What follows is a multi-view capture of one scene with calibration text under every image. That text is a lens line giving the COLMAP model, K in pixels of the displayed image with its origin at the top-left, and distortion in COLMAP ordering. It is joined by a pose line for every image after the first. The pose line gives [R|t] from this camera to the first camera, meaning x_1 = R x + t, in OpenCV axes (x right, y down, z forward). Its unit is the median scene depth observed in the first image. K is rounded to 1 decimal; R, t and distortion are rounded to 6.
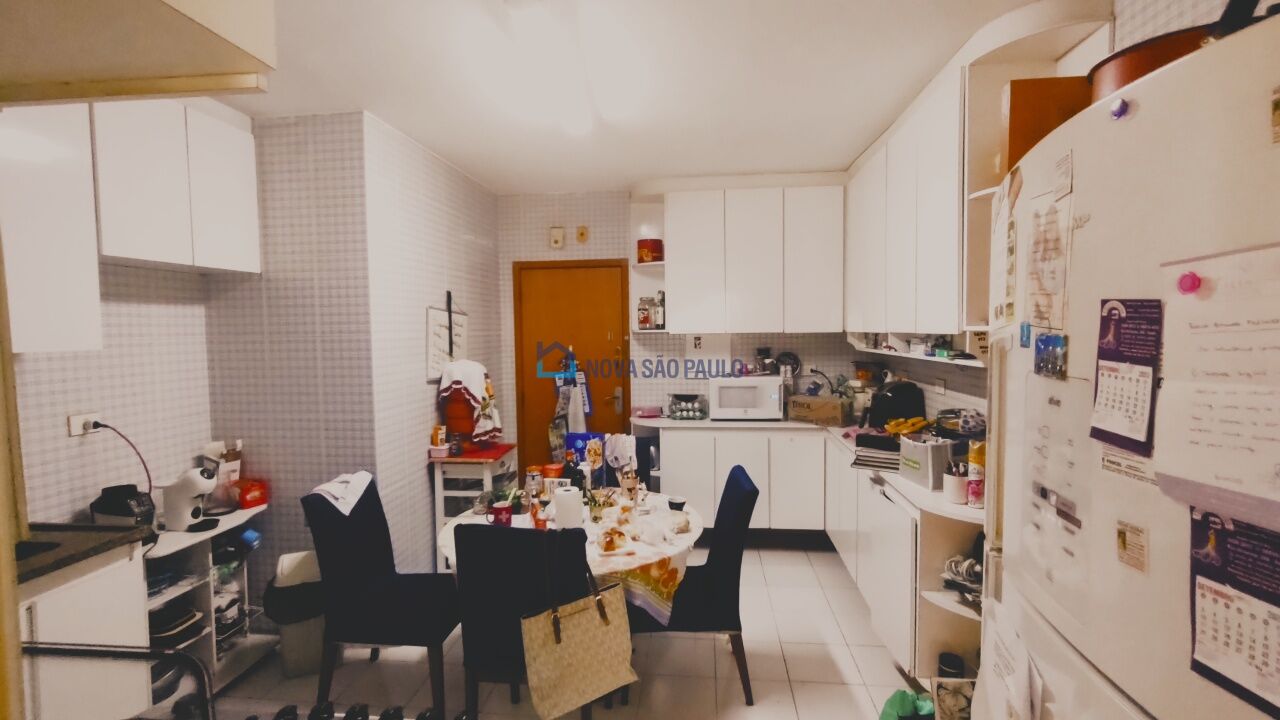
lens RADIAL K [[590.4, 0, 641.0], [0, 590.4, 356.9], [0, 0, 1]] dist [0.000261, -0.000090]
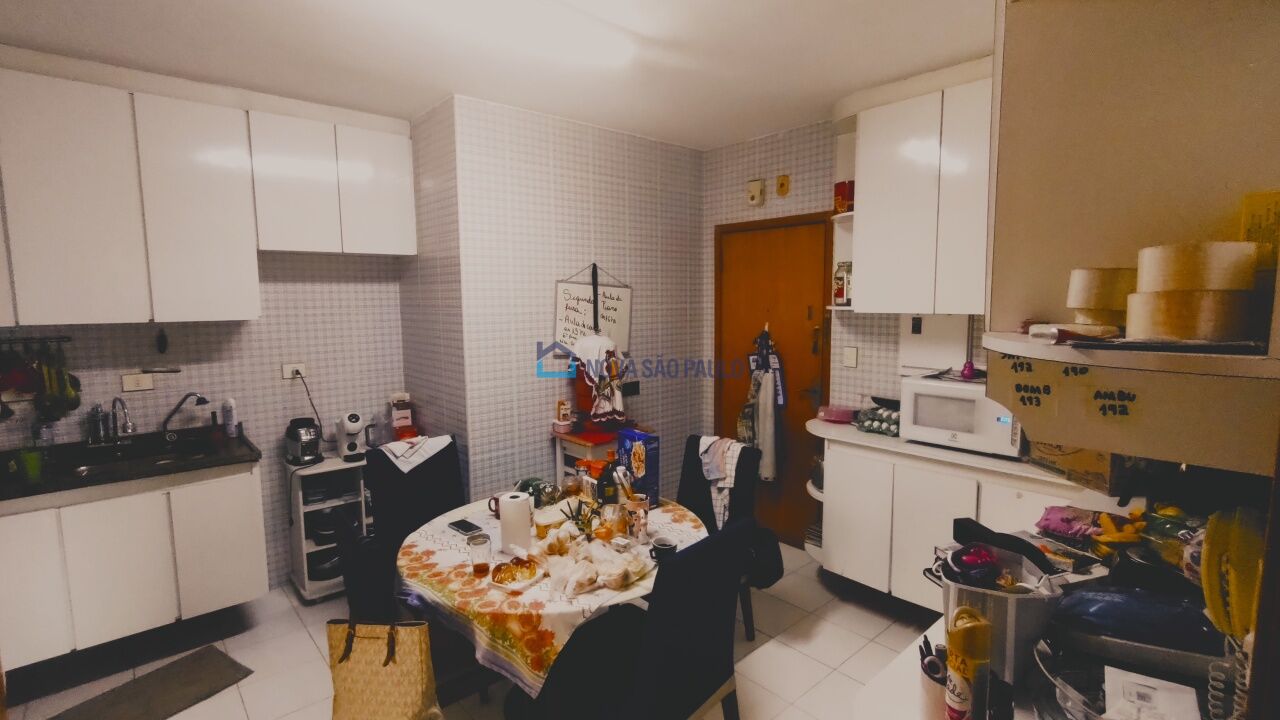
lens RADIAL K [[590.4, 0, 641.5], [0, 590.4, 362.4], [0, 0, 1]] dist [0.000261, -0.000090]
pose [[0.748072, 0.081781, -0.658559, 0.392860], [-0.035791, 0.995905, 0.083018, -0.034122], [0.662652, -0.038533, 0.747936, 0.332972]]
